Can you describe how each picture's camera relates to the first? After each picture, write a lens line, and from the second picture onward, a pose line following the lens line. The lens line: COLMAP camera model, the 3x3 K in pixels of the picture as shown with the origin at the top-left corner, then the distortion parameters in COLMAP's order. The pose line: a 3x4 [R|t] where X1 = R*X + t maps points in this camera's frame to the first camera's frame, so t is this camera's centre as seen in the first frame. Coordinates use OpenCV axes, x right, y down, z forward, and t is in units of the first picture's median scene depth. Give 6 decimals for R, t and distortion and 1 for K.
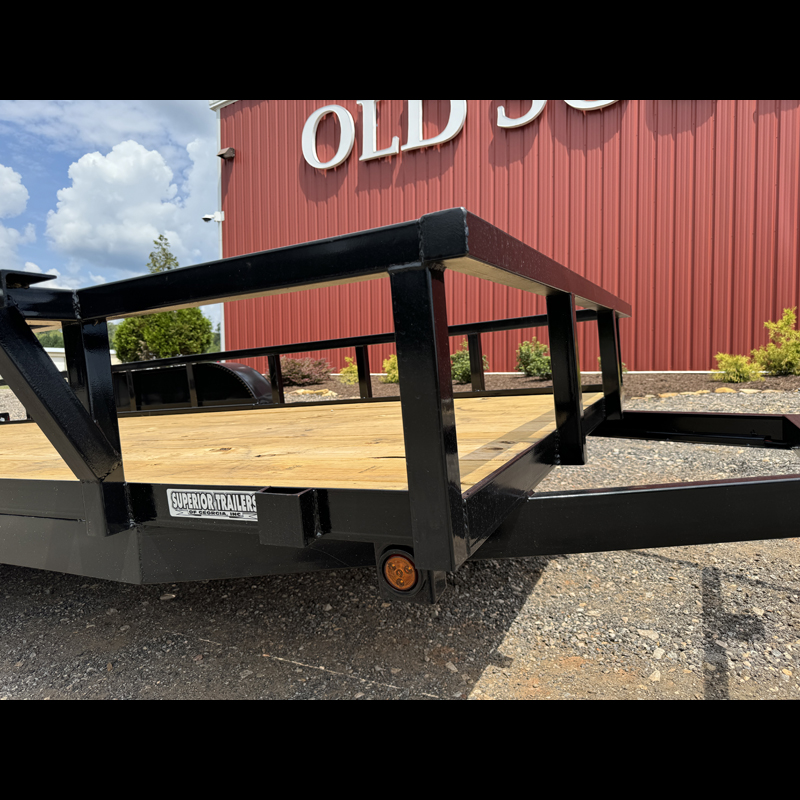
lens RADIAL K [[574.1, 0, 401.1], [0, 574.1, 408.8], [0, 0, 1]] dist [0.033066, -0.040989]
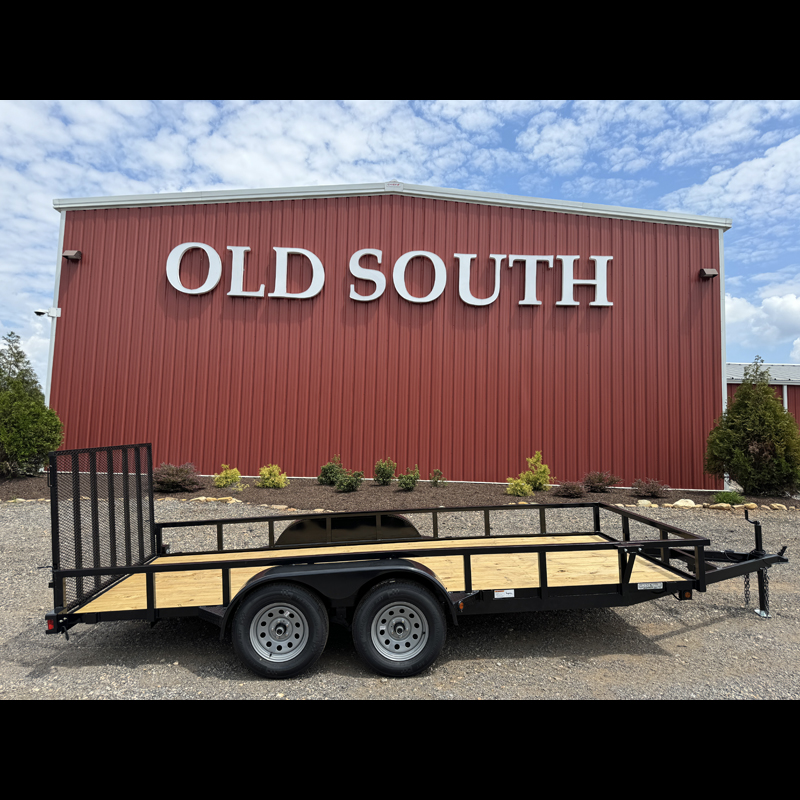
lens RADIAL K [[574.1, 0, 405.1], [0, 574.1, 399.8], [0, 0, 1]] dist [0.033066, -0.040989]
pose [[0.861528, 0.073885, 0.502306, -0.382138], [-0.002911, 0.990057, -0.140637, -0.057985], [-0.507702, 0.119701, 0.853177, -0.197725]]
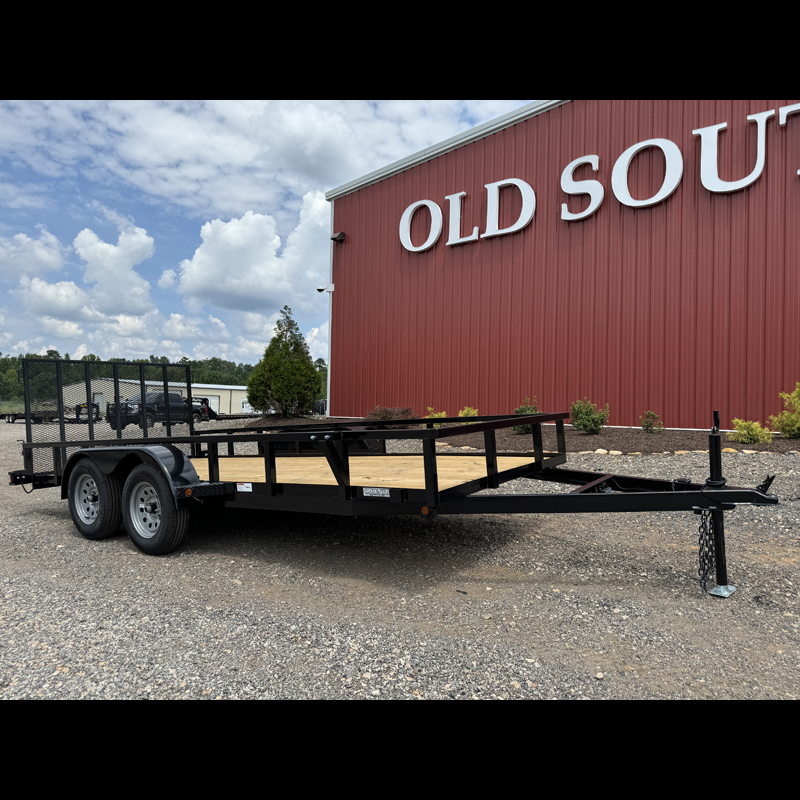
lens RADIAL K [[574.1, 0, 392.8], [0, 574.1, 406.1], [0, 0, 1]] dist [0.033066, -0.040989]
pose [[0.986129, 0.026145, -0.163912, 0.028919], [-0.037122, 0.997242, -0.064270, -0.012038], [0.161779, 0.069463, 0.984379, -0.210519]]
